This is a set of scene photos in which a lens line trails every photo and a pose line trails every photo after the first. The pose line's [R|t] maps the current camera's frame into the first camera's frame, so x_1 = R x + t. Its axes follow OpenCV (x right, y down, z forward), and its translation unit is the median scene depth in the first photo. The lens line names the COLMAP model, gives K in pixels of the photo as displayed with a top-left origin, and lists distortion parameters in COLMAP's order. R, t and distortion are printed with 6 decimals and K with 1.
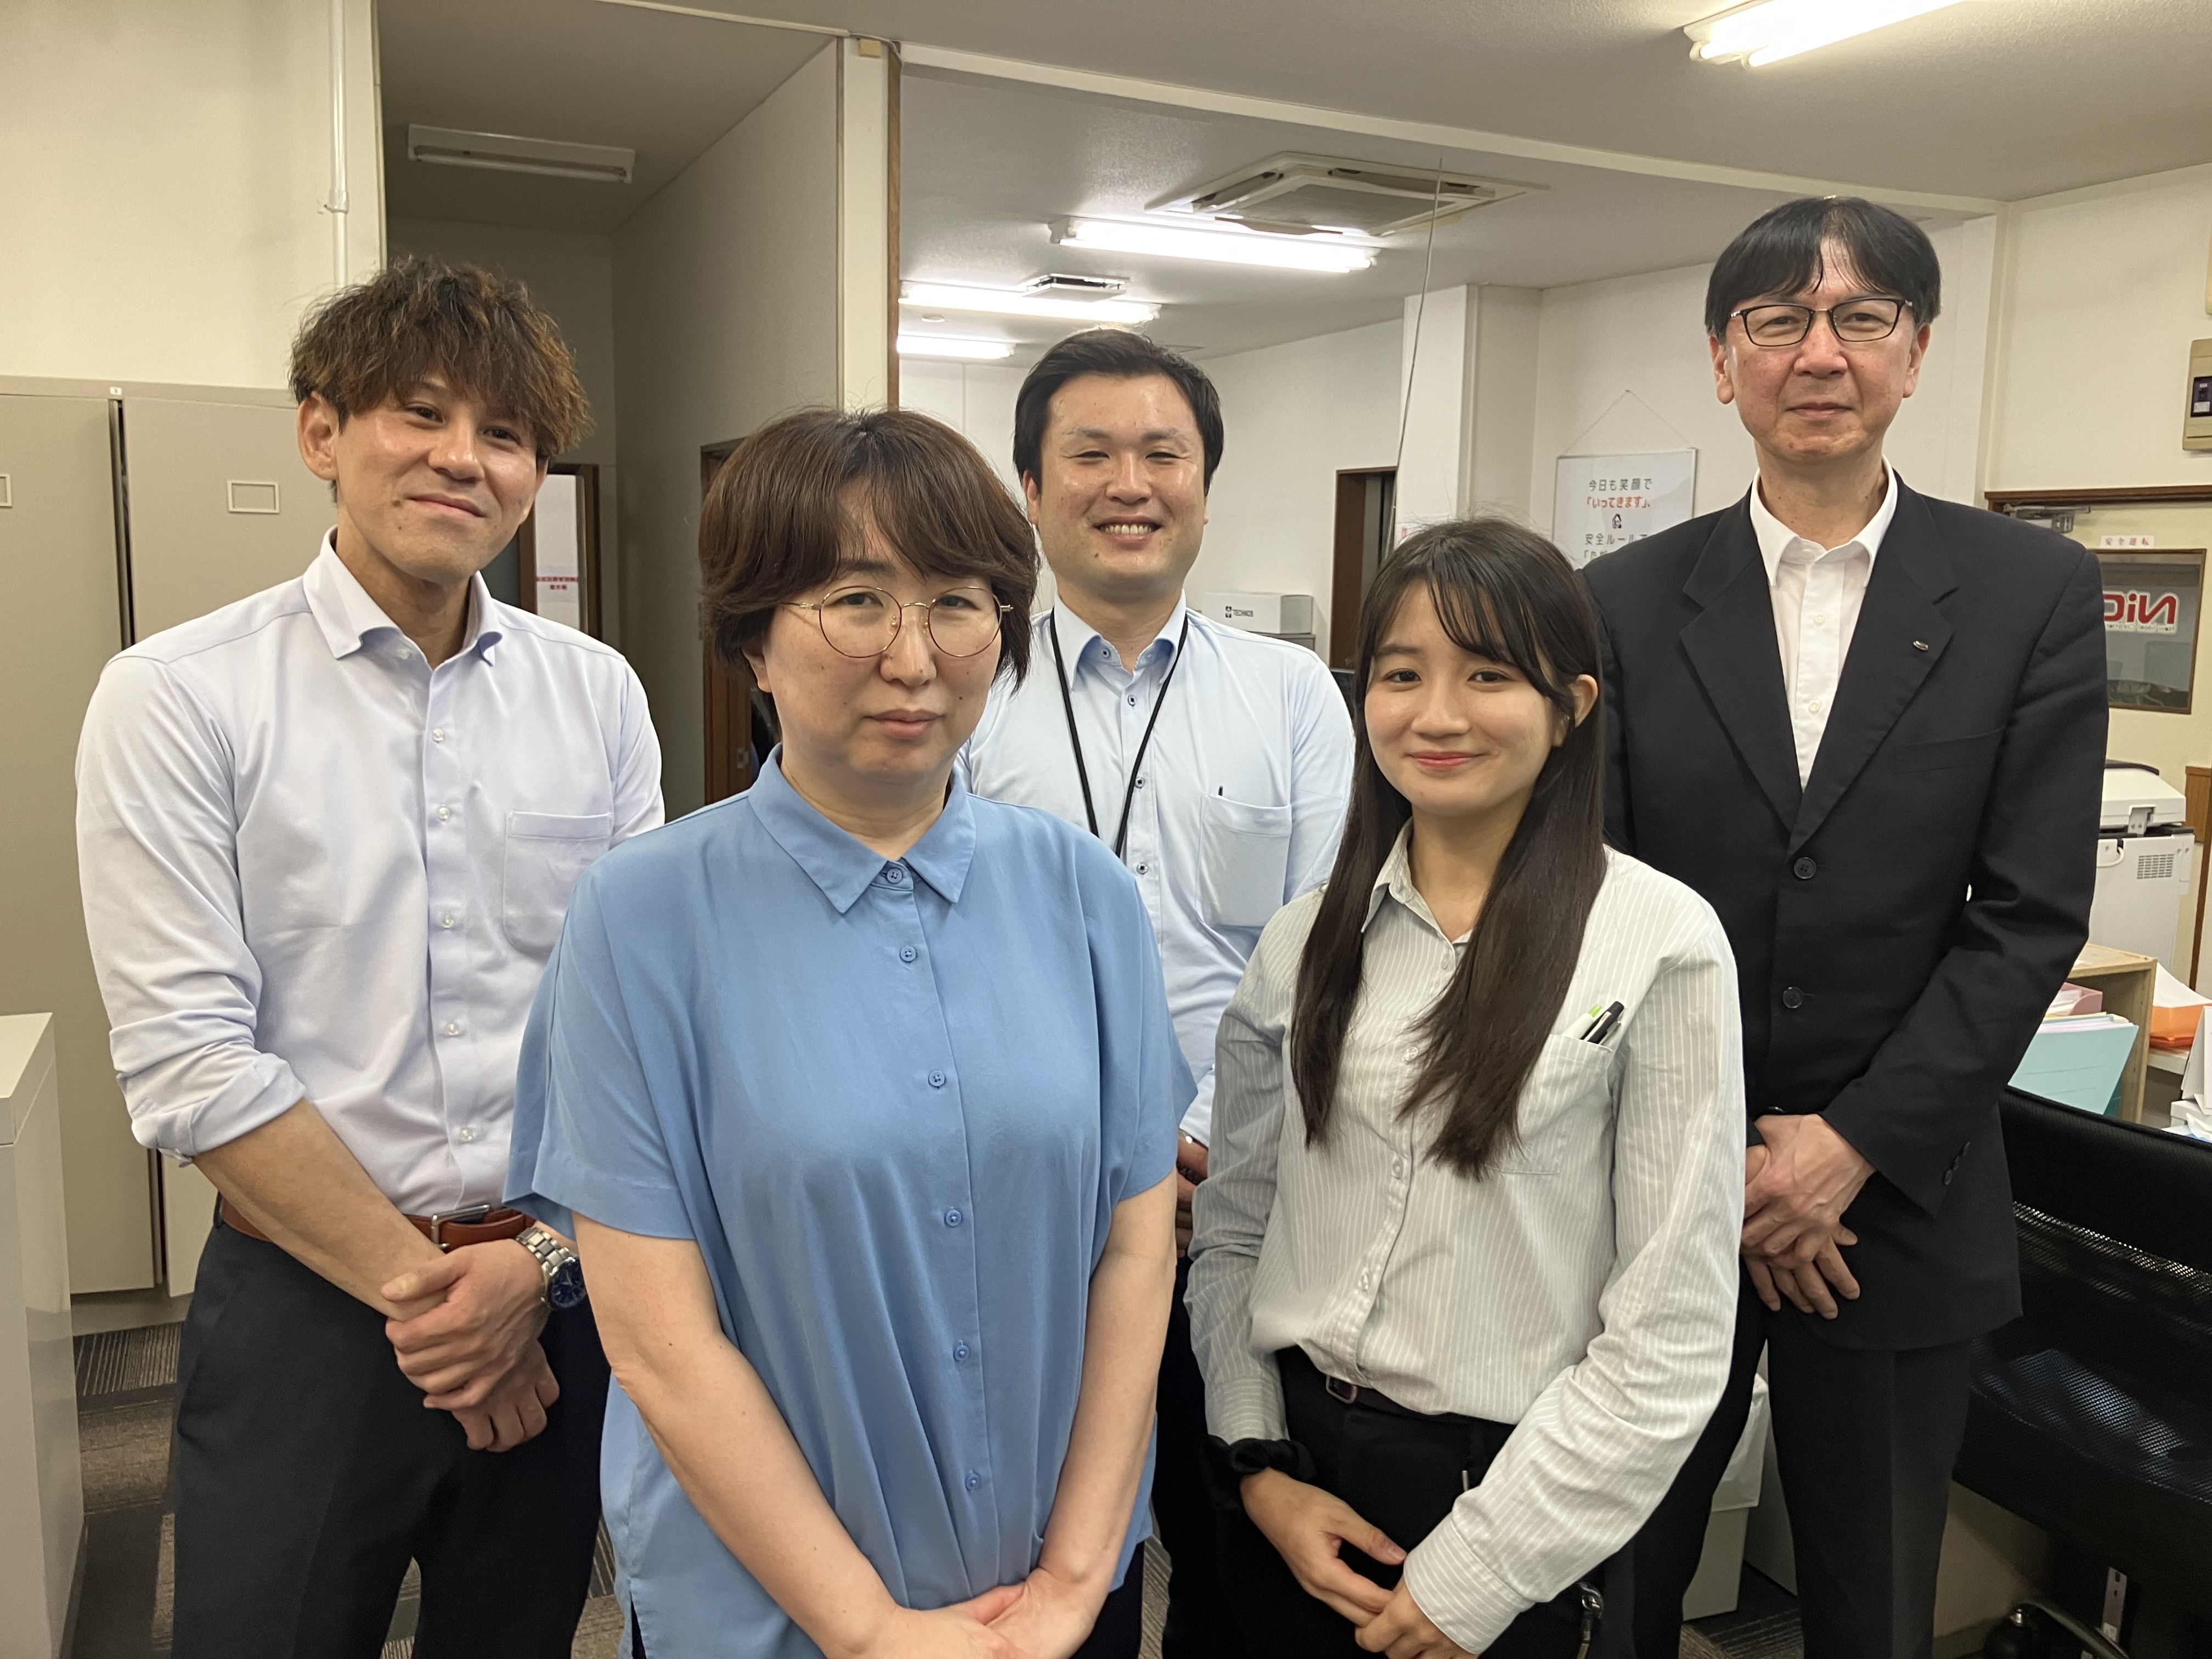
lens RADIAL K [[1797.4, 0, 1112.5], [0, 1797.4, 817.2], [0, 0, 1]] dist [0.009399, 0.002920]
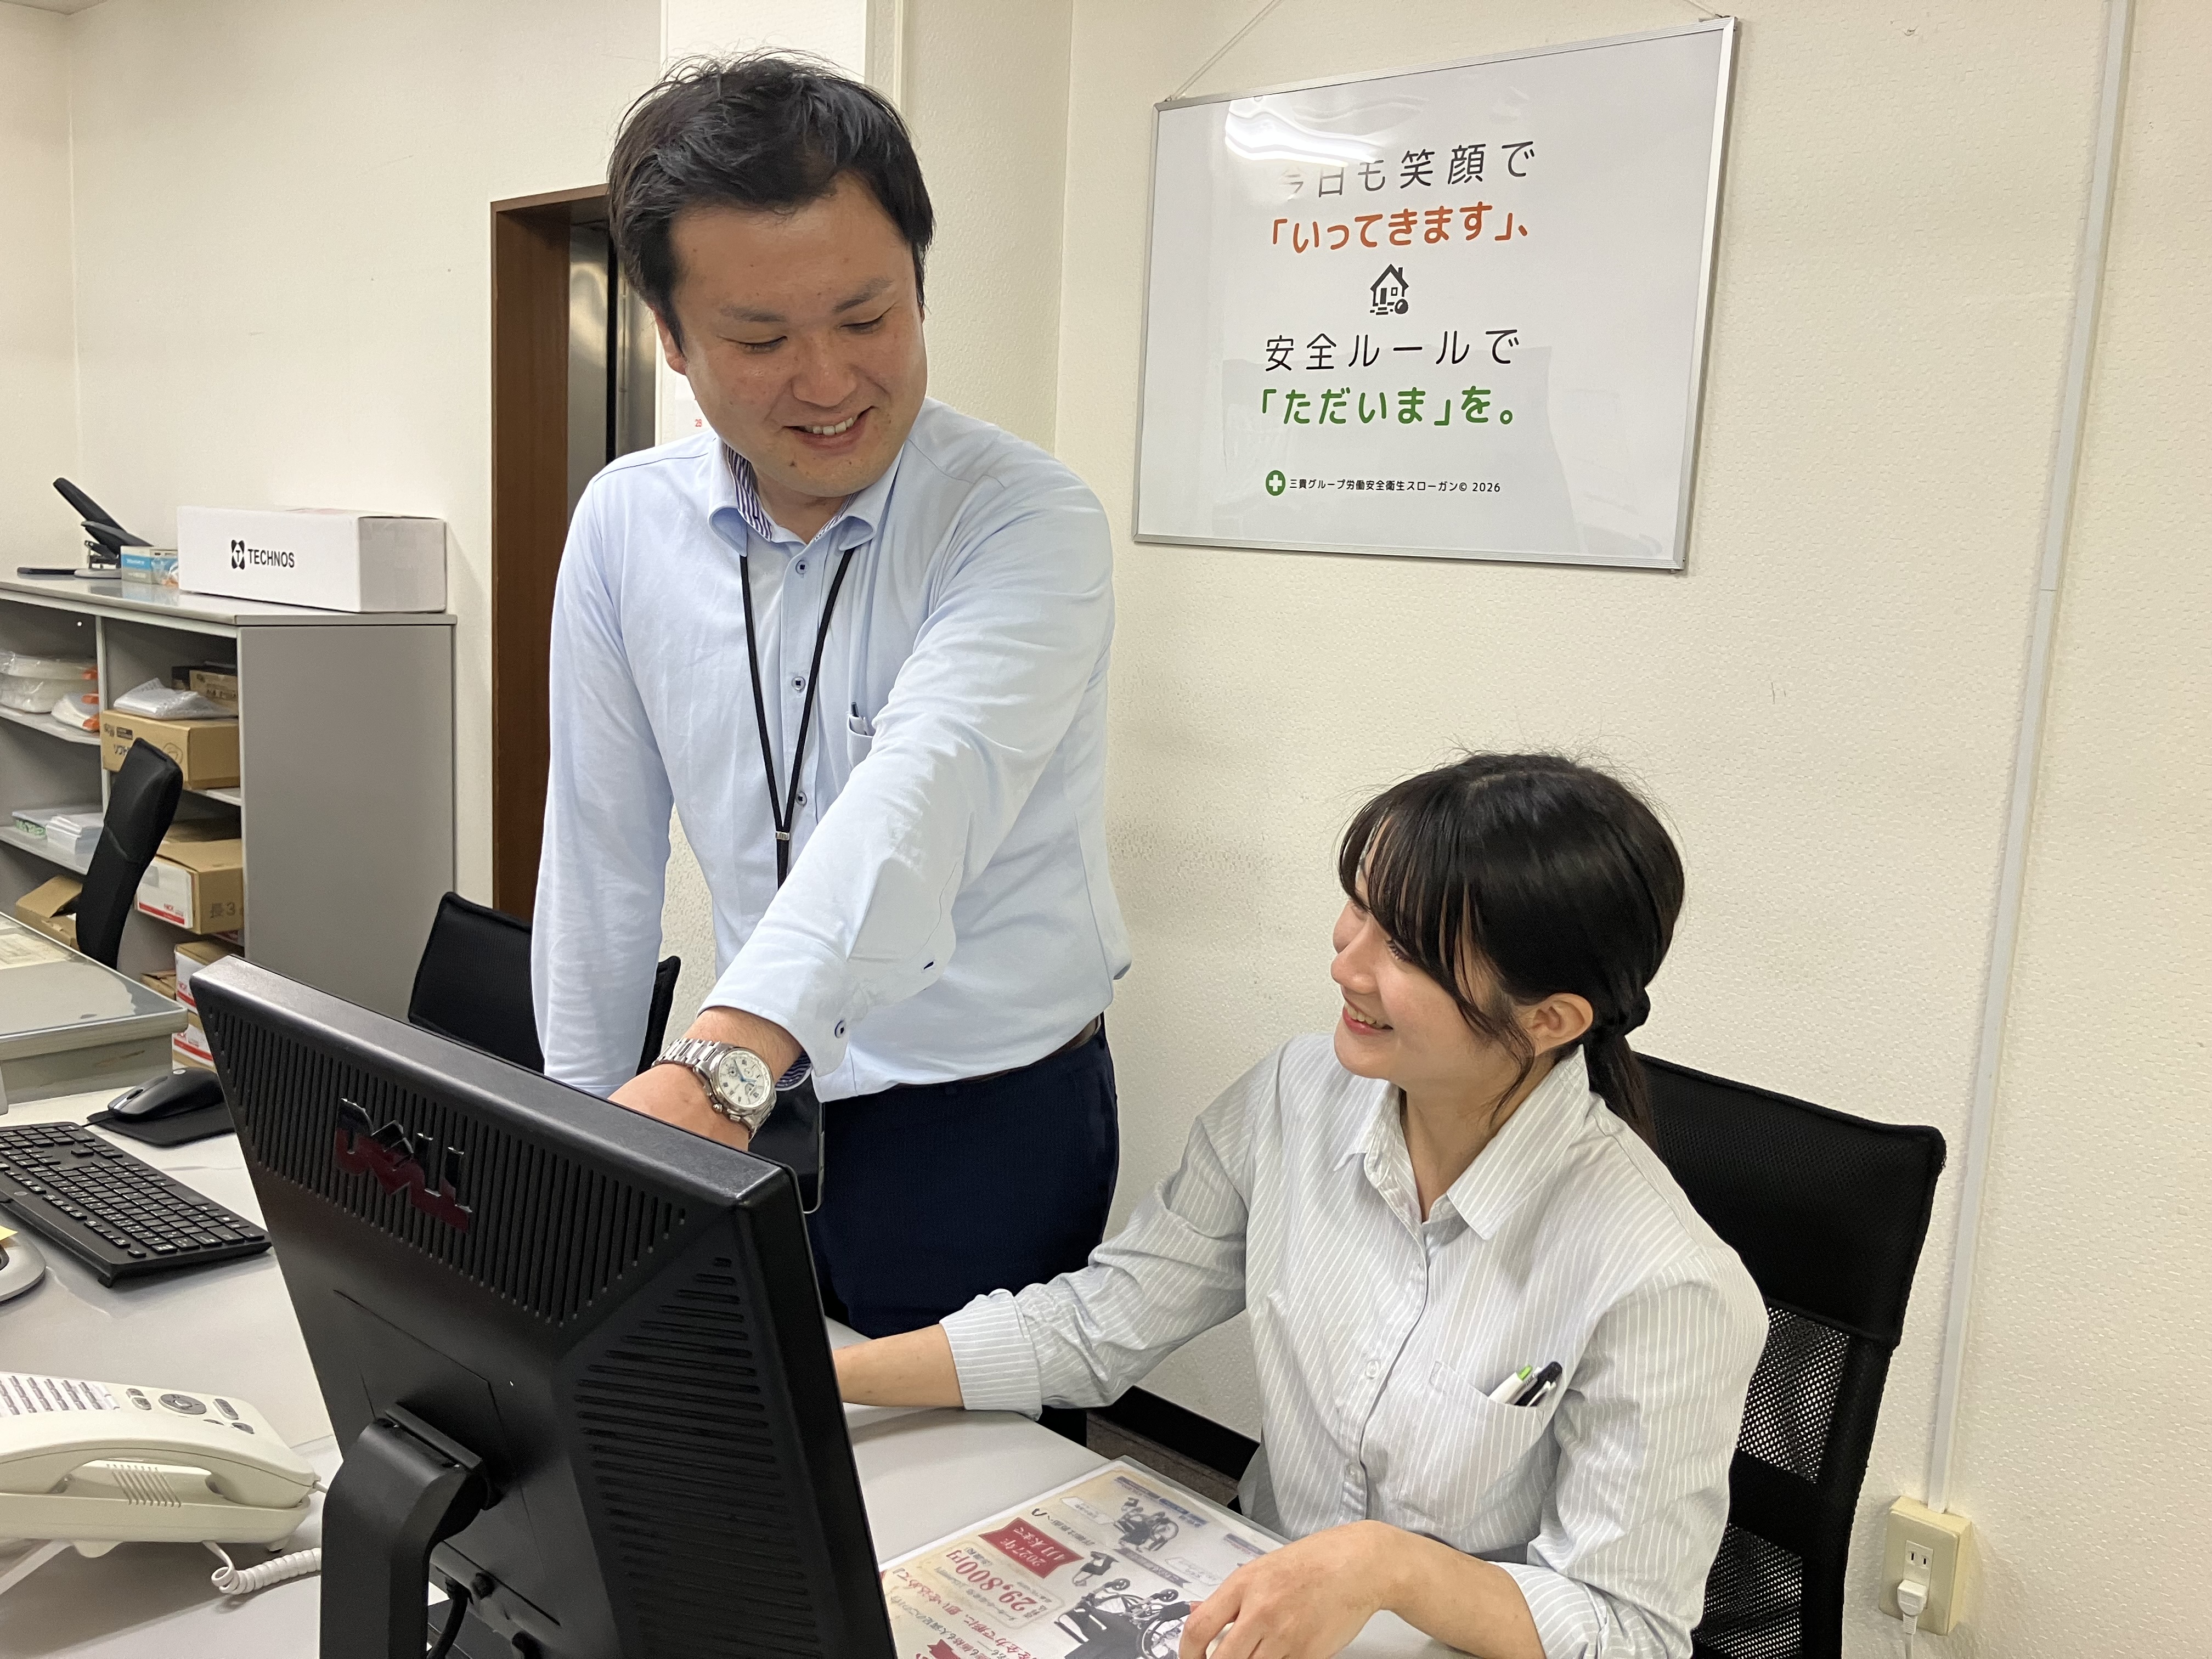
lens RADIAL K [[1797.4, 0, 1112.5], [0, 1797.4, 817.2], [0, 0, 1]] dist [0.009399, 0.002920]
pose [[0.916681, -0.029026, 0.398564, 0.130793], [0.021803, 0.999506, 0.022643, -0.097097], [-0.399024, -0.012067, 0.916861, 0.867714]]
